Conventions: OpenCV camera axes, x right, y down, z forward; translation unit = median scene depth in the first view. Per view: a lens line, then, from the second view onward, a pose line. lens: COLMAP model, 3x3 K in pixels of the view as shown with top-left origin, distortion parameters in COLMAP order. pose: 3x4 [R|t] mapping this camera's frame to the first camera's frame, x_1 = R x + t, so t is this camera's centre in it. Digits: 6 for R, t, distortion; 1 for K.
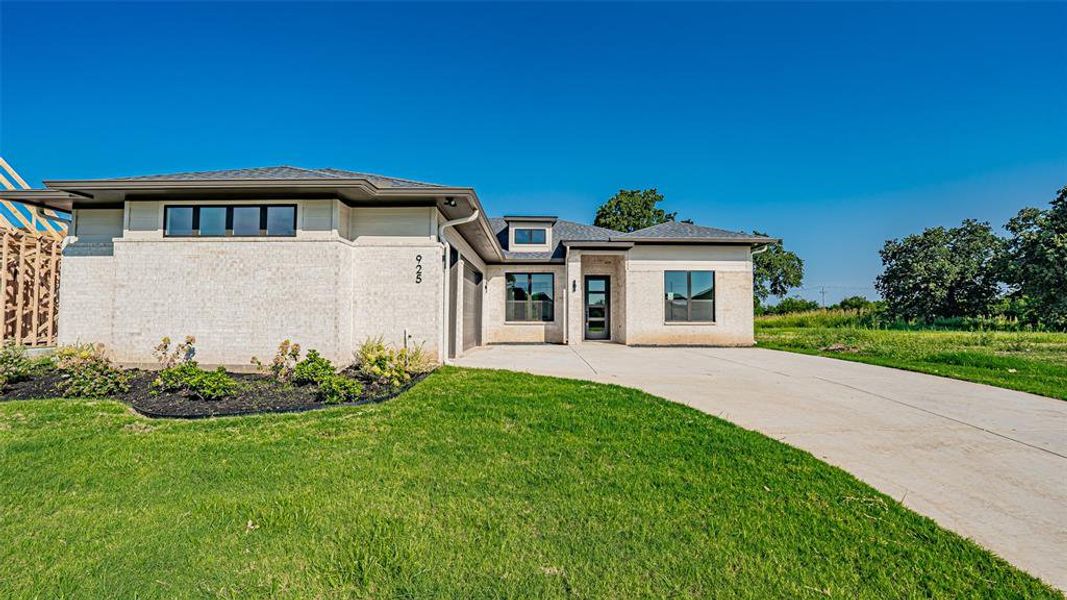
lens RADIAL K [[491.7, 0, 531.3], [0, 491.7, 300.6], [0, 0, 1]] dist [-0.072153, 0.026448]
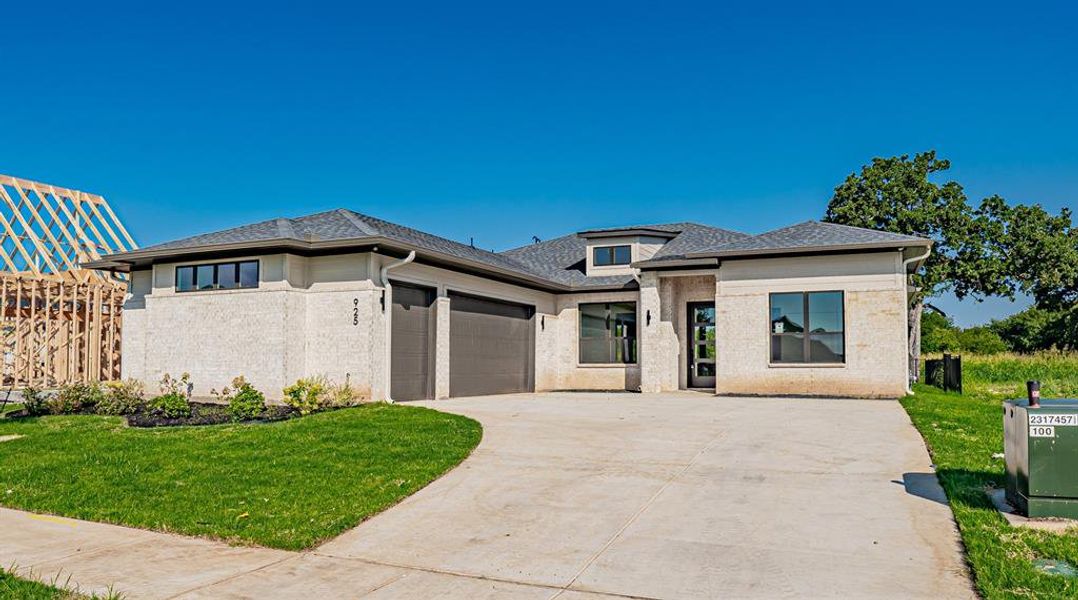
lens RADIAL K [[781.5, 0, 538.6], [0, 781.5, 326.8], [0, 0, 1]] dist [-0.073874, -0.001531]
pose [[0.906893, -0.023709, -0.420694, 0.849064], [0.018294, 0.999690, -0.016904, 0.004887], [0.420964, 0.007634, 0.907045, -0.376803]]
